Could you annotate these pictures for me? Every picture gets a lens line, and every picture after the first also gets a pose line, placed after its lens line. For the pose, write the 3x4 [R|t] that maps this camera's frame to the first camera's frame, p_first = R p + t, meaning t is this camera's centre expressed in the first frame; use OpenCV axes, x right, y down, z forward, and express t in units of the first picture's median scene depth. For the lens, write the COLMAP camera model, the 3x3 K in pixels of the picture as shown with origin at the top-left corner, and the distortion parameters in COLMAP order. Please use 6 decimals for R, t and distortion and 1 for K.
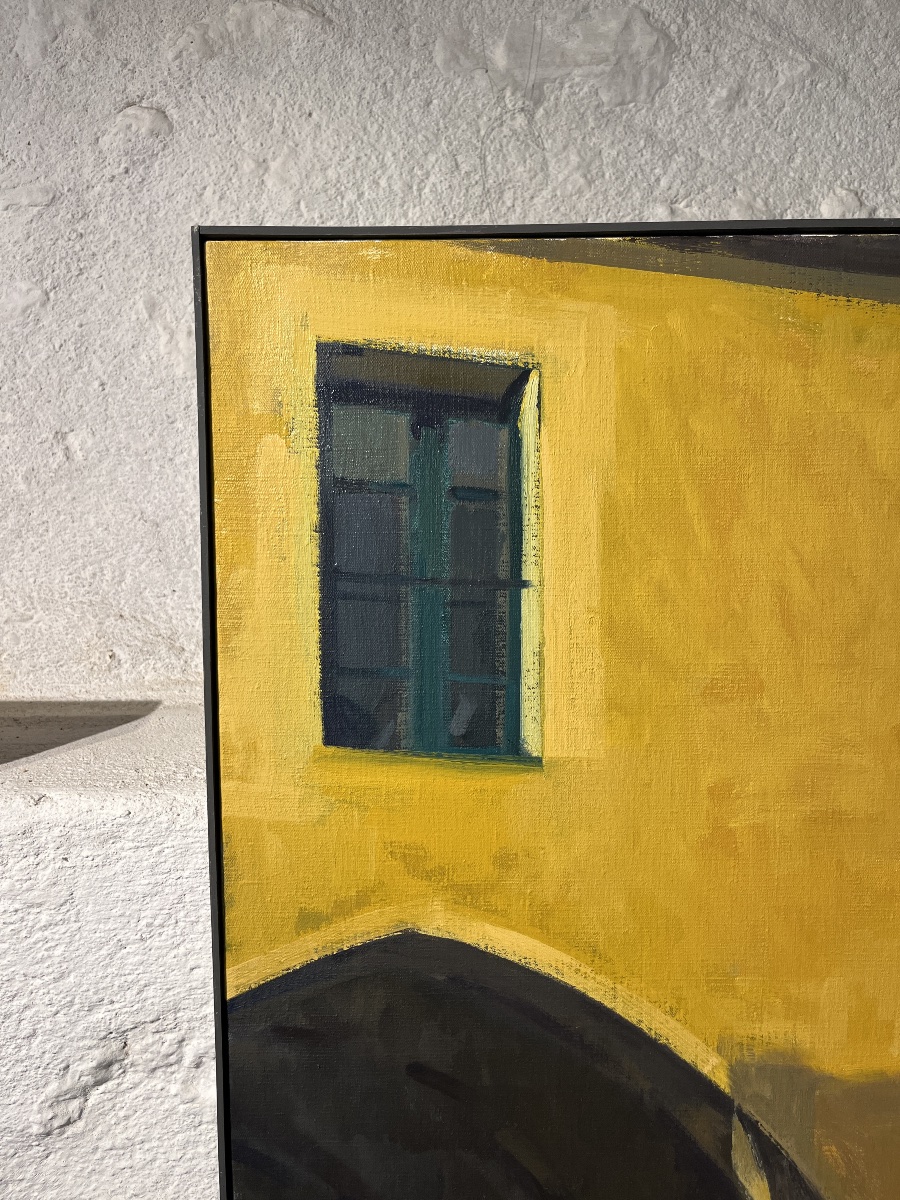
lens RADIAL K [[907.5, 0, 423.5], [0, 907.5, 596.4], [0, 0, 1]] dist [0.035588, -0.069059]
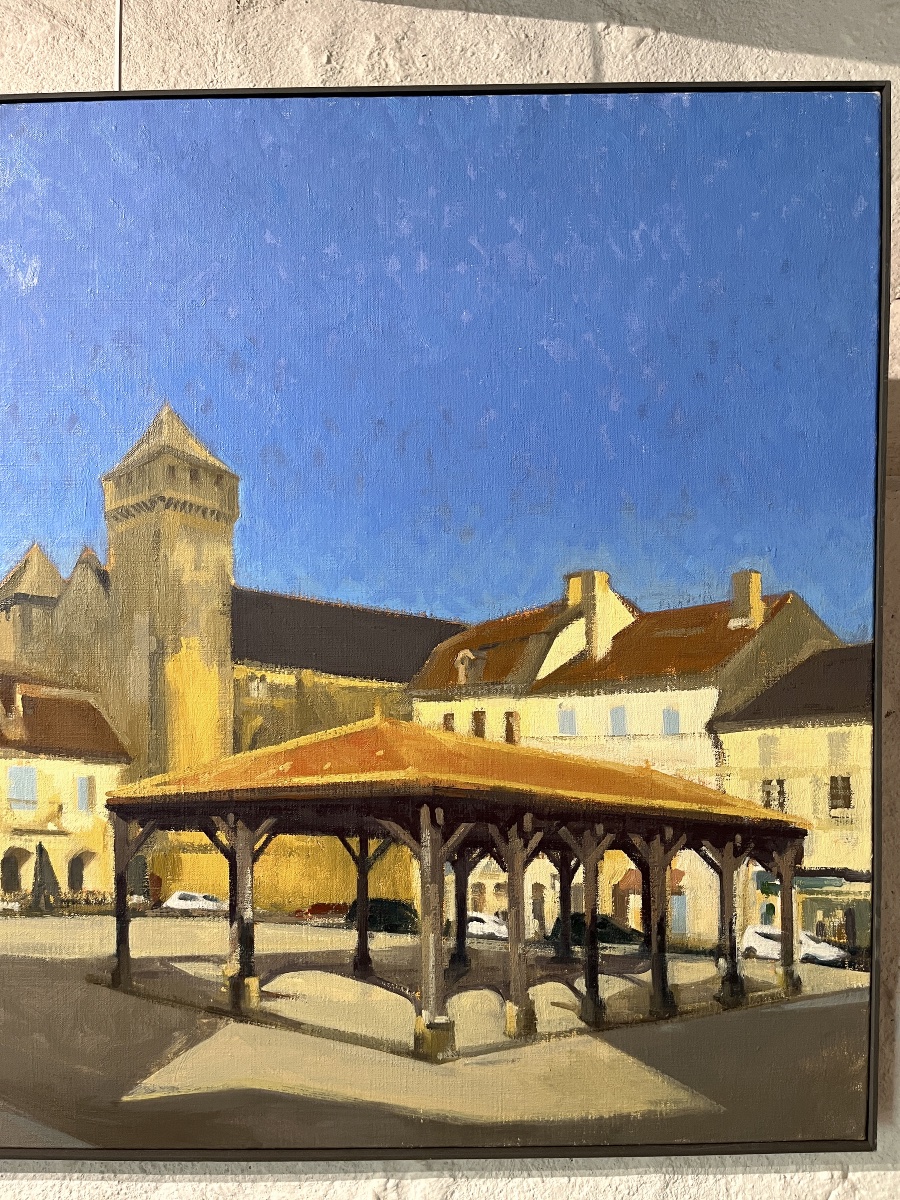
lens RADIAL K [[907.5, 0, 423.5], [0, 907.5, 596.4], [0, 0, 1]] dist [0.035588, -0.069059]
pose [[0.999267, -0.005782, -0.037837, 1.000715], [0.003883, 0.998739, -0.050047, 0.293782], [0.038079, 0.049863, 0.998030, -0.227287]]
